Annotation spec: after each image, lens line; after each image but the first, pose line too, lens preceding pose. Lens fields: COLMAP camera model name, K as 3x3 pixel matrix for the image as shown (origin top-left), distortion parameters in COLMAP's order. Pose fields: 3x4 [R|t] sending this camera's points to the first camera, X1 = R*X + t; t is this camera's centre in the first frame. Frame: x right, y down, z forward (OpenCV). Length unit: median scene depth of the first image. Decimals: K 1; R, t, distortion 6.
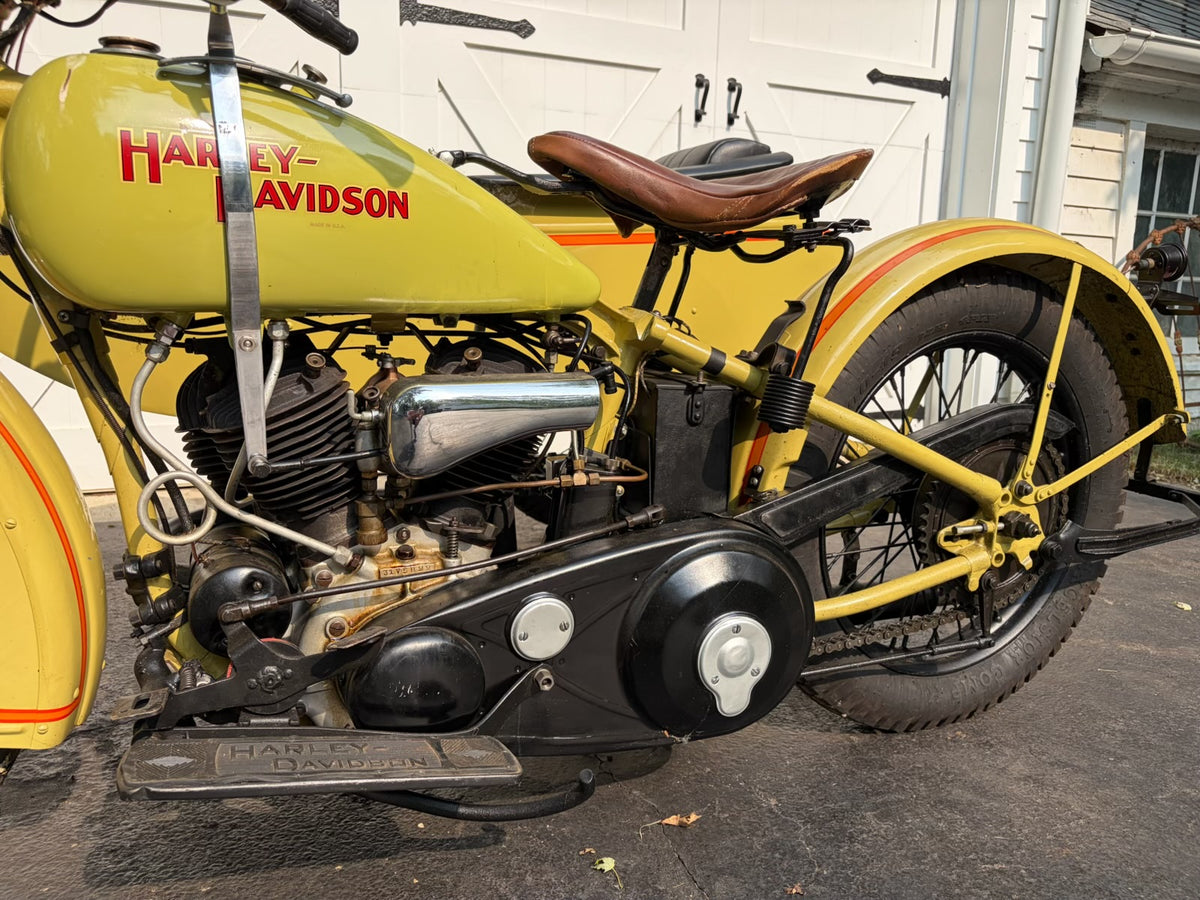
lens RADIAL K [[911.1, 0, 594.1], [0, 911.1, 459.1], [0, 0, 1]] dist [0.033899, -0.037582]
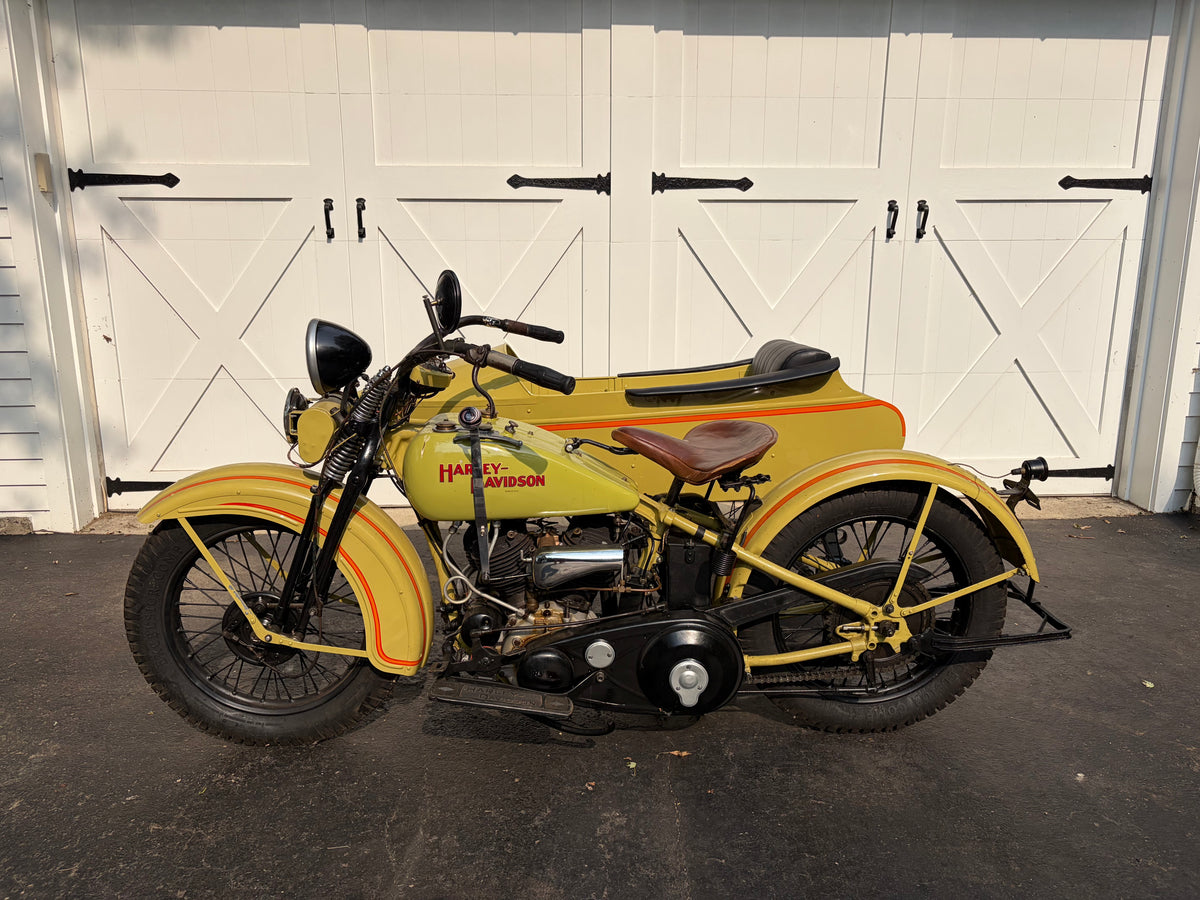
lens RADIAL K [[911.1, 0, 598.4], [0, 911.1, 453.9], [0, 0, 1]] dist [0.033899, -0.037582]
pose [[0.934288, 0.064480, -0.350639, 0.679473], [-0.048664, 0.997368, 0.053744, -0.420132], [0.353181, -0.033149, 0.934967, -1.069081]]
